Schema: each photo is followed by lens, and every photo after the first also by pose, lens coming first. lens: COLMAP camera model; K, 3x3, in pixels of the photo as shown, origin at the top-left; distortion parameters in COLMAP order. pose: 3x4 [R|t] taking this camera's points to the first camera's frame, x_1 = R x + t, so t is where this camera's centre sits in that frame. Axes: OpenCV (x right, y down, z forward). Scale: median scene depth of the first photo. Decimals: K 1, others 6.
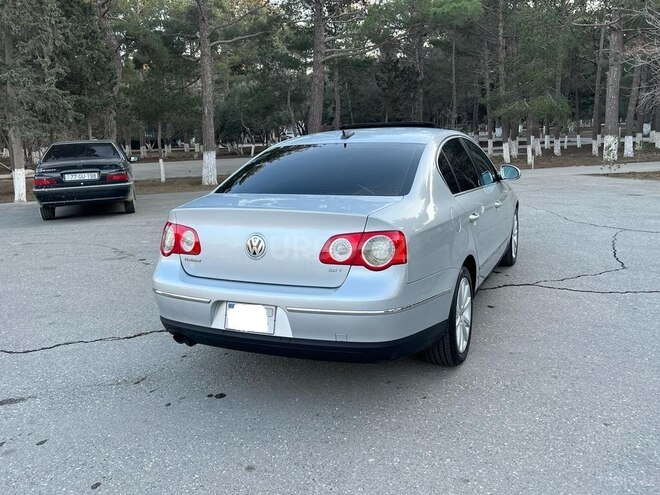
lens RADIAL K [[540.4, 0, 334.3], [0, 540.4, 247.5], [0, 0, 1]] dist [0.044717, -0.044736]
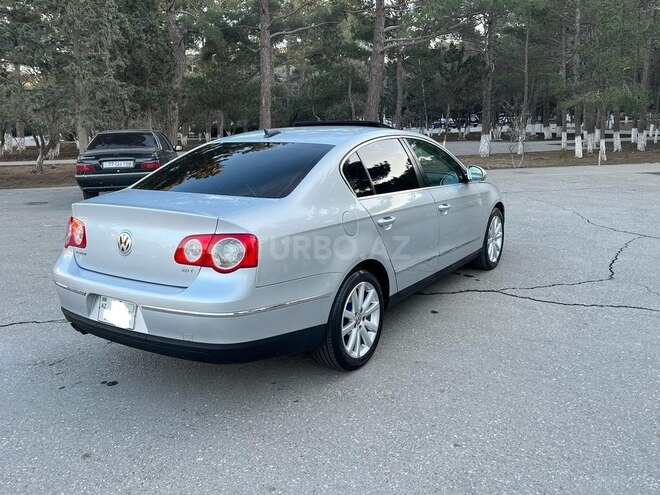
lens RADIAL K [[540.4, 0, 332.7], [0, 540.4, 244.4], [0, 0, 1]] dist [0.044717, -0.044736]
pose [[0.988843, 0.043282, -0.142536, 0.145670], [-0.041352, 0.999009, 0.016472, -0.012171], [0.143107, -0.010394, 0.989653, 0.010797]]
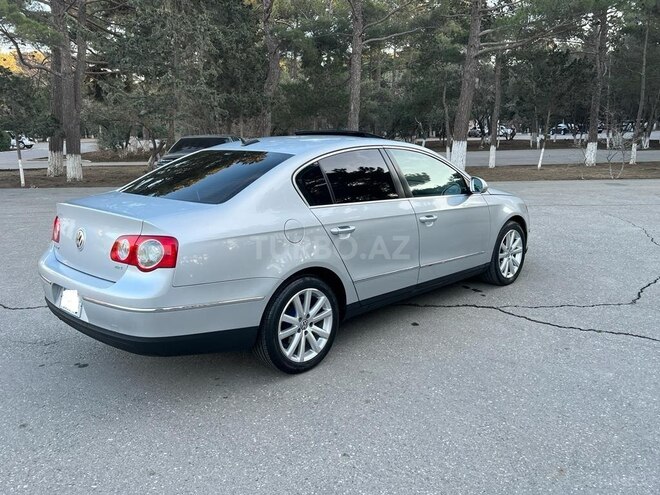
lens RADIAL K [[540.4, 0, 336.1], [0, 540.4, 246.8], [0, 0, 1]] dist [0.044717, -0.044736]
pose [[0.941737, 0.090015, -0.324081, 0.274037], [-0.086896, 0.995926, 0.024113, -0.022954], [0.324931, 0.005454, 0.945722, 0.030334]]
